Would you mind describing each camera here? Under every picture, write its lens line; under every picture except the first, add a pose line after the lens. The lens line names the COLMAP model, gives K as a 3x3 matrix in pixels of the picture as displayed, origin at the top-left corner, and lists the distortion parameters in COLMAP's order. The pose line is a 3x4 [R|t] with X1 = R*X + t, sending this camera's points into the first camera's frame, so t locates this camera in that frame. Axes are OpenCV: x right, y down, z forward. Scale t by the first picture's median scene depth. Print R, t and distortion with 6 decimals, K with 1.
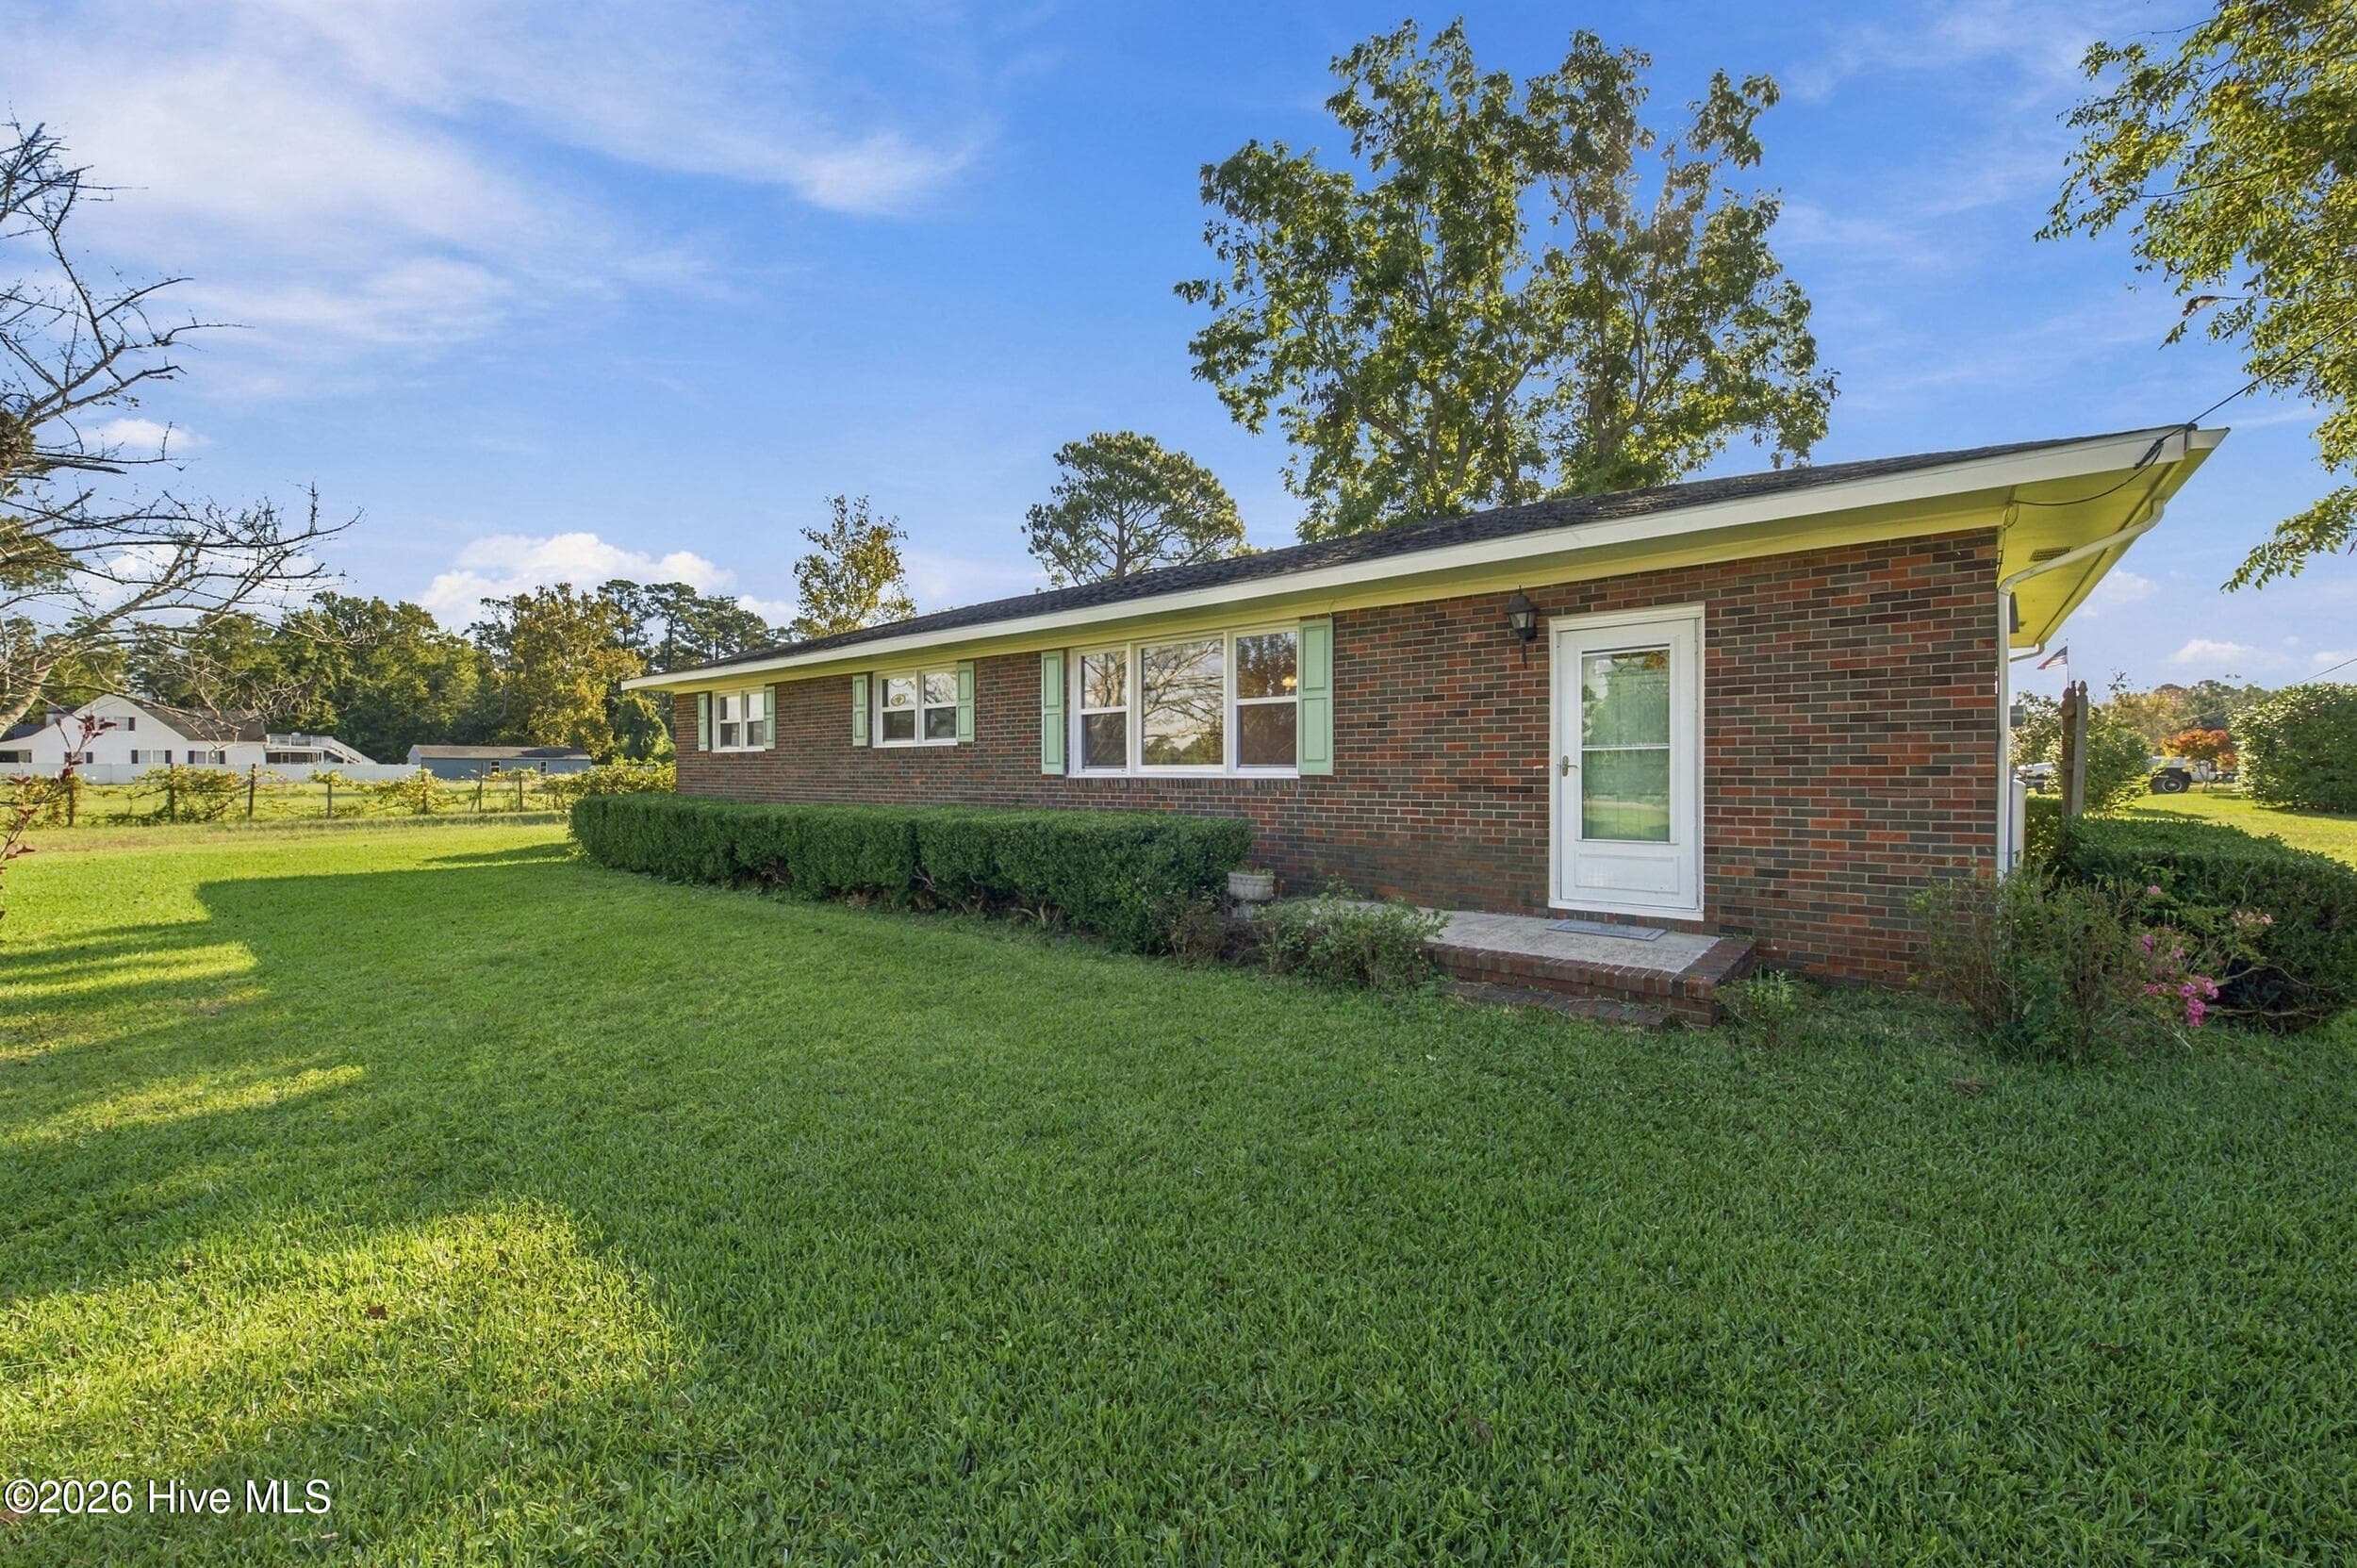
lens RADIAL K [[928.8, 0, 1173.4], [0, 928.8, 781.5], [0, 0, 1]] dist [0.000407, -0.001404]
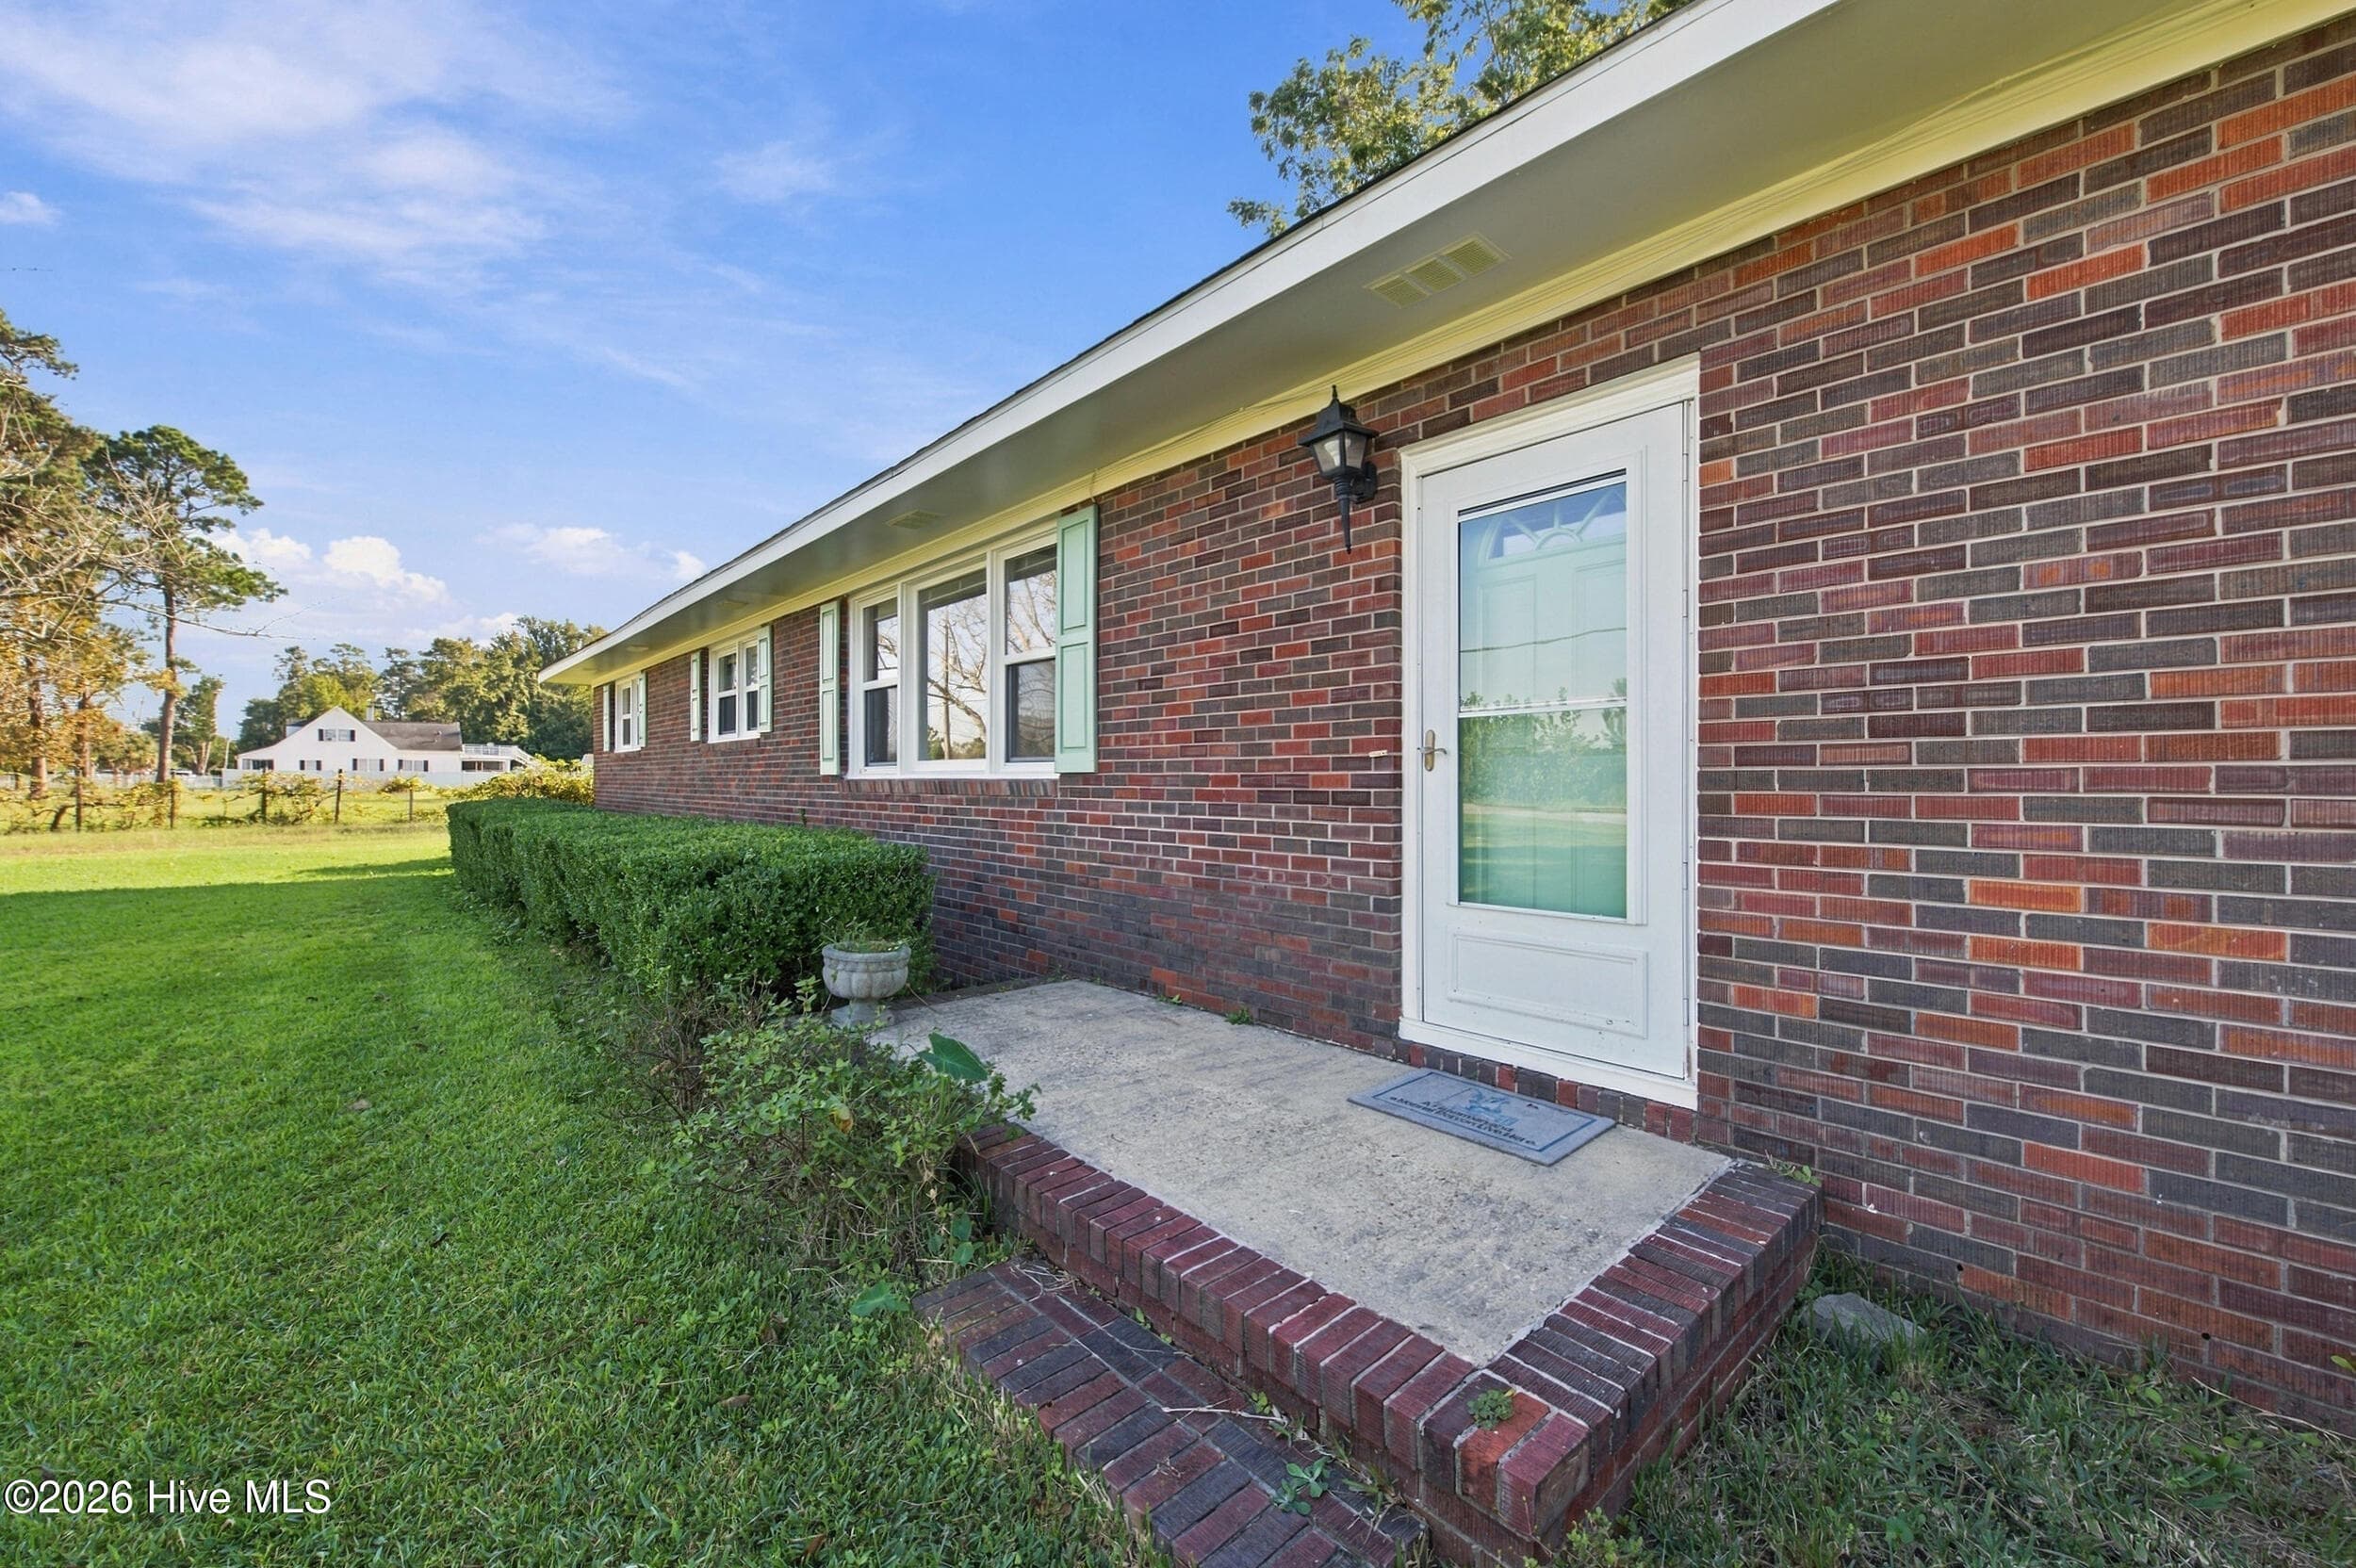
lens RADIAL K [[928.4, 0, 1185.3], [0, 928.4, 782.1], [0, 0, 1]] dist [0.000407, -0.001404]
pose [[0.990970, 0.004830, -0.133994, 0.357651], [-0.006371, 0.999918, -0.011077, 0.006237], [0.133929, 0.011830, 0.990920, 0.496820]]
